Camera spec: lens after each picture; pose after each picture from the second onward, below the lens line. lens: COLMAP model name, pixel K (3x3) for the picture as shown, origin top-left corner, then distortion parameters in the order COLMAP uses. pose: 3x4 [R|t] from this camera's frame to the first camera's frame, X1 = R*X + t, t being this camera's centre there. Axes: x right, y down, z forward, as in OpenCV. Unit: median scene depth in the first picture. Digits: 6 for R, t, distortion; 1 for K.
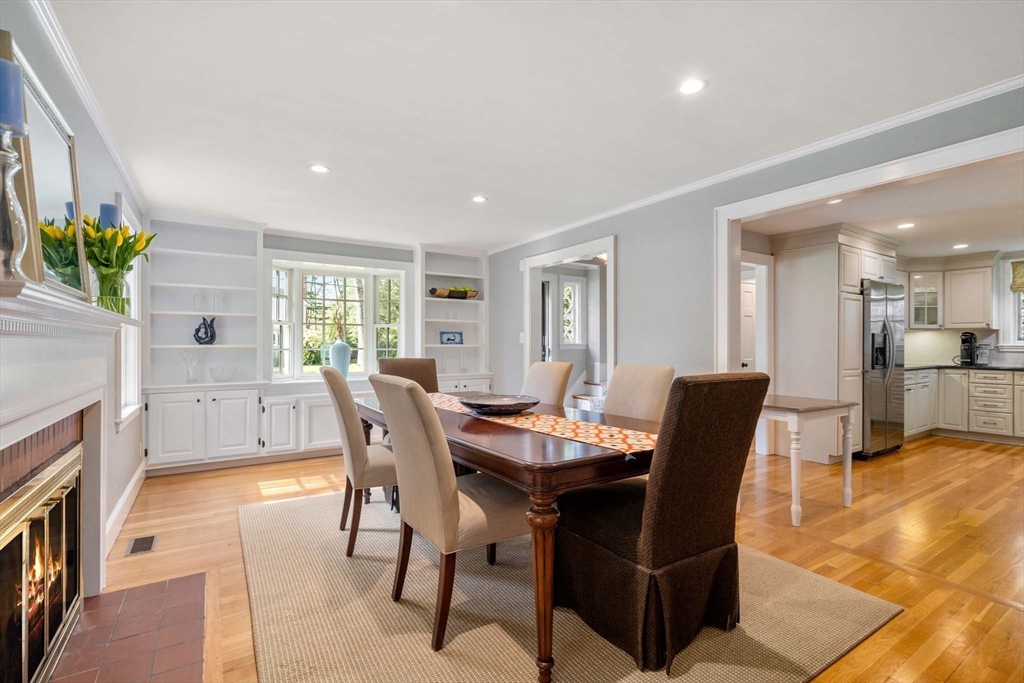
lens RADIAL K [[468.0, 0, 512.0], [0, 468.0, 341.5], [0, 0, 1]] dist [0.000840, 0.000325]
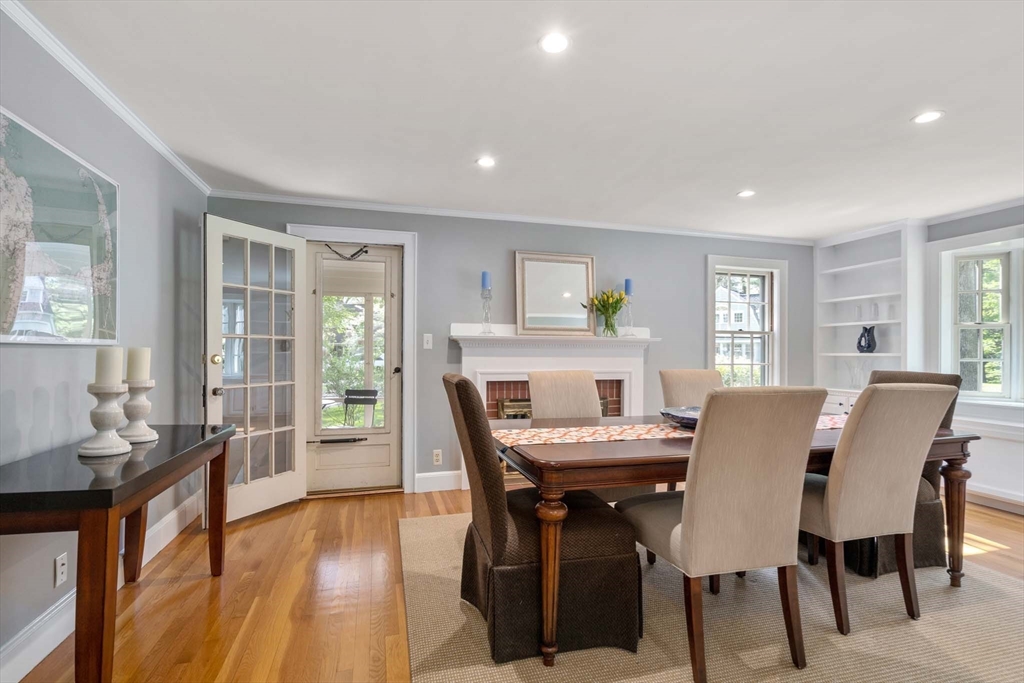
lens RADIAL K [[481.7, 0, 512.5], [0, 481.7, 350.2], [0, 0, 1]] dist [-0.001552, -0.000316]
pose [[-0.289738, -0.000912, -0.957105, 0.451306], [-0.004288, 0.999991, 0.000346, 0.002521], [0.957096, 0.004204, -0.289739, 0.432182]]
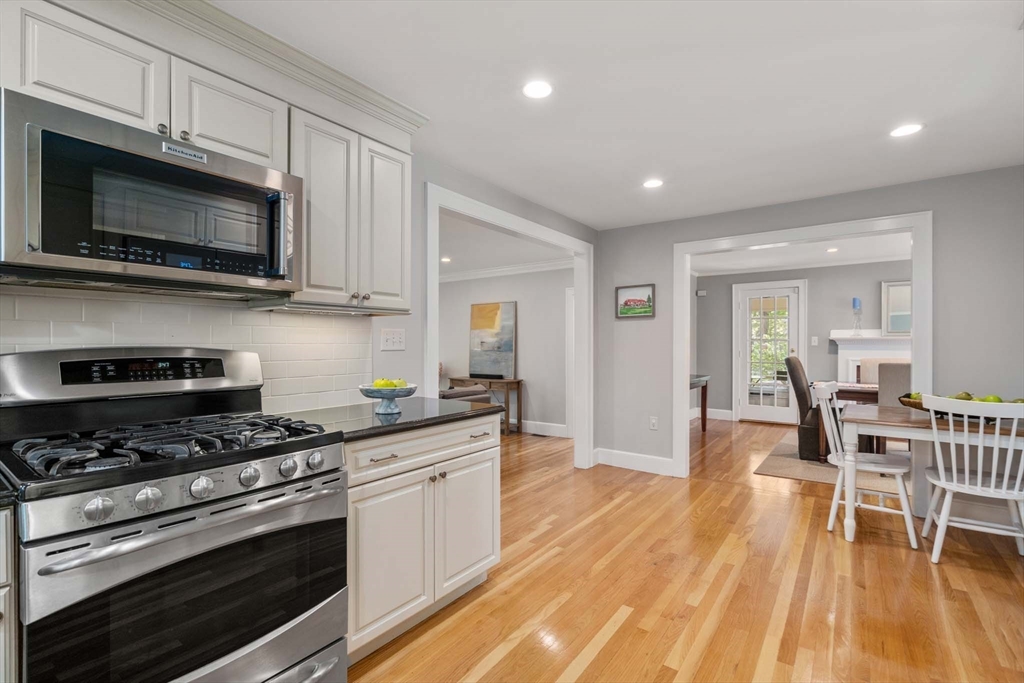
lens RADIAL K [[459.7, 0, 512.0], [0, 459.7, 341.5], [0, 0, 1]] dist [0.000682, -0.000026]
pose [[-0.938283, -0.002296, -0.345860, 0.926518], [0.000480, 0.999968, -0.007941, 0.000225], [0.345867, -0.007617, -0.938253, 0.928805]]
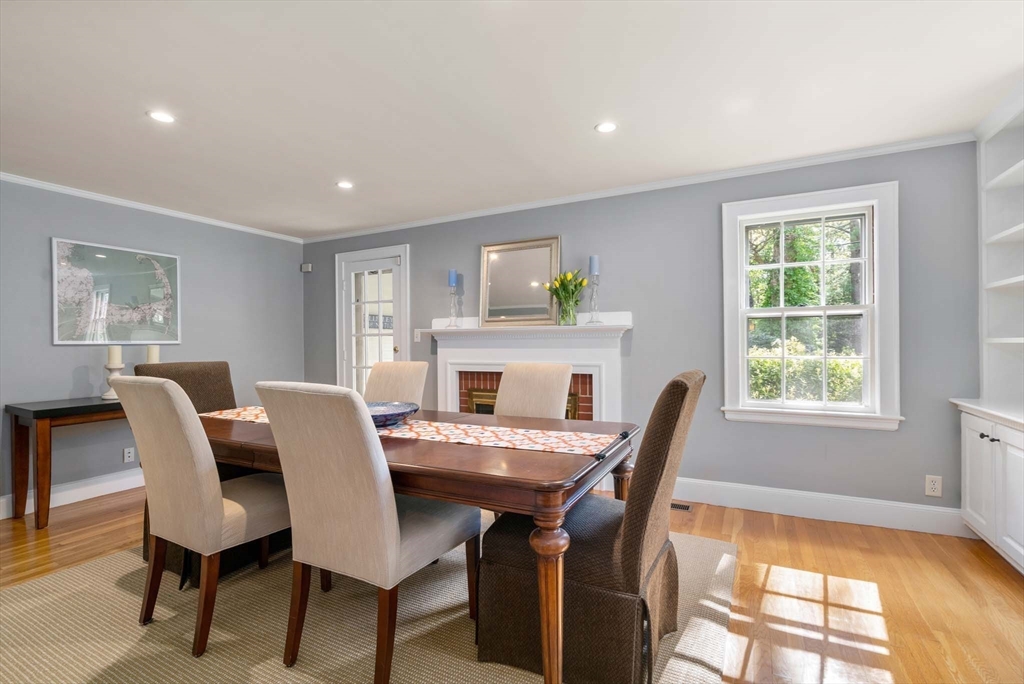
lens RADIAL K [[468.0, 0, 512.0], [0, 468.0, 342.0], [0, 0, 1]] dist [0.000840, 0.000325]
pose [[-0.868010, 0.007810, -0.496486, 0.077284], [0.011525, 0.999924, -0.004420, 0.006644], [0.496413, -0.009558, -0.868034, 0.880345]]
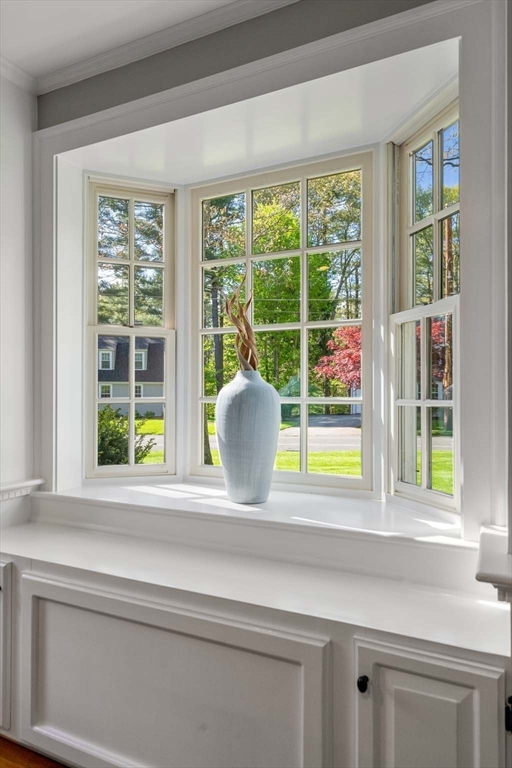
lens RADIAL K [[489.7, 0, 256.2], [0, 489.7, 393.3], [0, 0, 1]] dist [0.006193, 0.001792]
pose [[0.518674, -0.002986, -0.854967, -0.086013], [0.001937, 0.999995, -0.002317, 0.011590], [0.854970, -0.000454, 0.518677, 0.784606]]
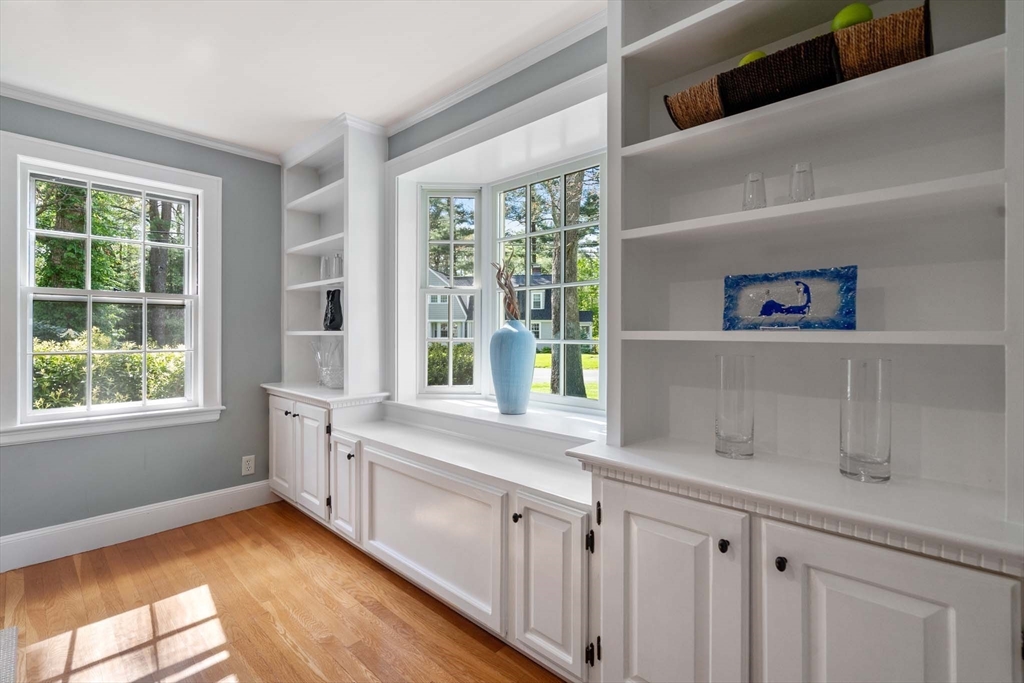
lens RADIAL K [[462.8, 0, 513.1], [0, 462.8, 332.4], [0, 0, 1]] dist [-0.002602, -0.000625]
pose [[0.243084, 0.002117, -0.970003, 0.042475], [0.001005, 0.999997, 0.002435, 0.006425], [0.970005, -0.001566, 0.243081, 0.840264]]
